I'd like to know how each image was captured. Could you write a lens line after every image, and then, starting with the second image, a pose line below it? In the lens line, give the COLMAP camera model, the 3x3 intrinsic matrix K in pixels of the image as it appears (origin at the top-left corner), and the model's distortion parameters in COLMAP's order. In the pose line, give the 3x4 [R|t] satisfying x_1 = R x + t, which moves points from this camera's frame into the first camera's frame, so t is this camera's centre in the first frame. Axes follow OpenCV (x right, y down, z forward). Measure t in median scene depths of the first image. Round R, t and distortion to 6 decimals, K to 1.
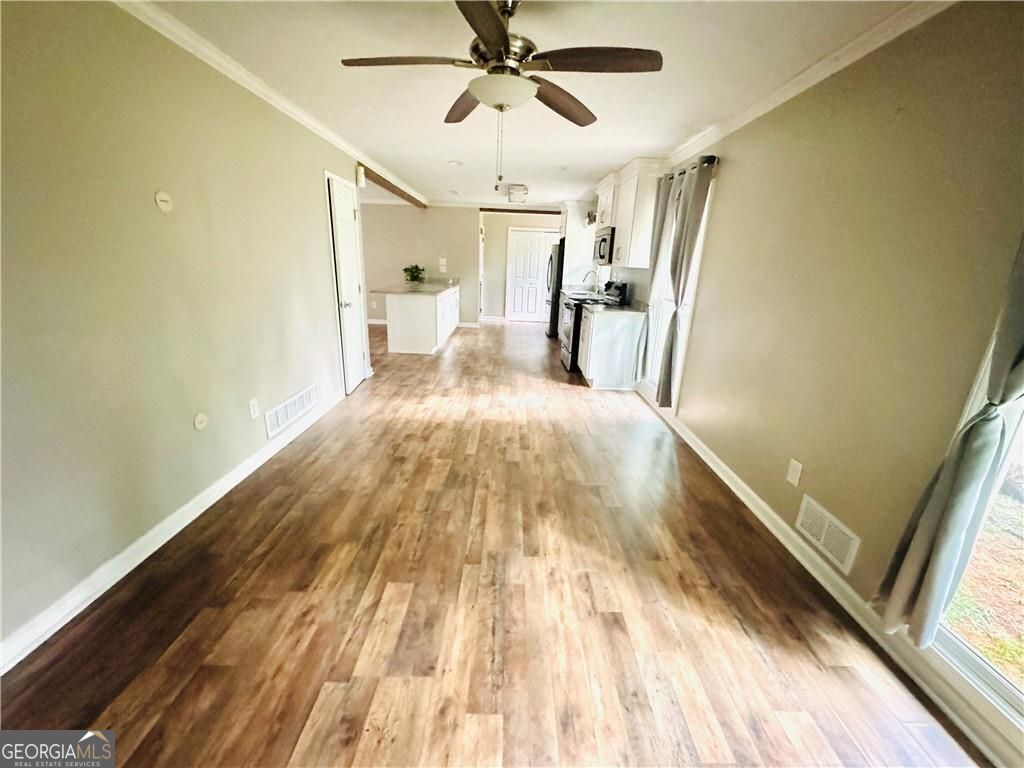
lens RADIAL K [[409.0, 0, 513.0], [0, 409.0, 382.5], [0, 0, 1]] dist [-0.003173, 0.000666]
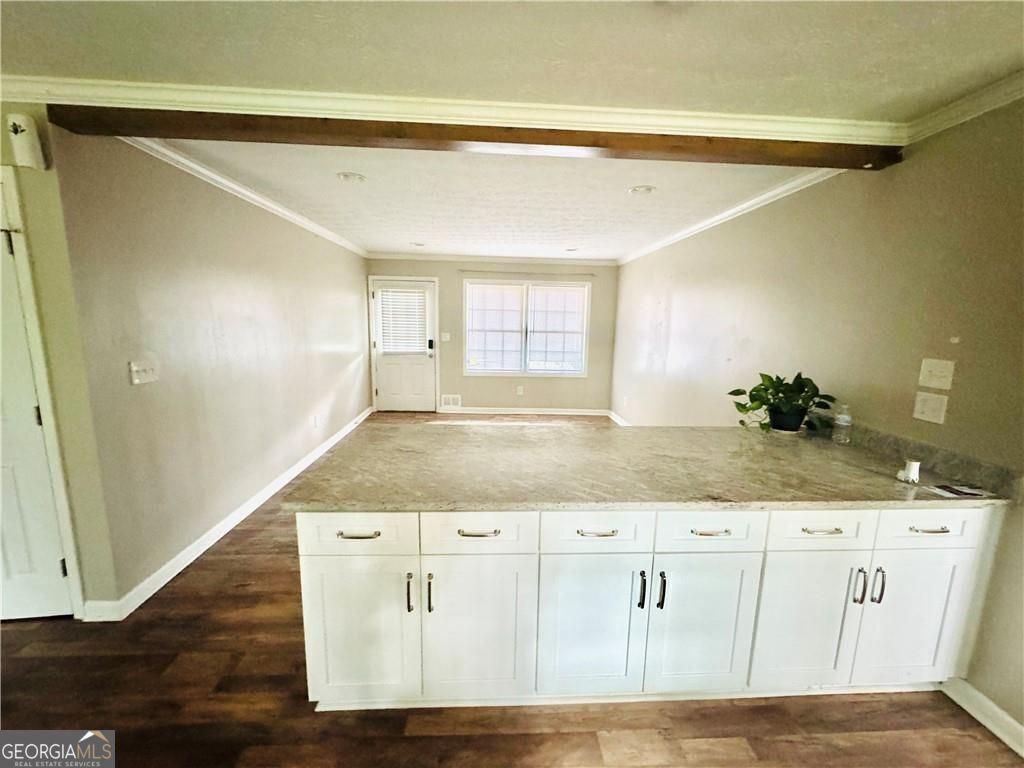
lens RADIAL K [[409.0, 0, 512.5], [0, 409.0, 384.6], [0, 0, 1]] dist [-0.003173, 0.000666]
pose [[0.056770, 0.112689, -0.992007, 0.031313], [-0.302102, 0.948969, 0.090512, -0.242160], [0.951584, 0.294549, 0.087917, 0.770158]]
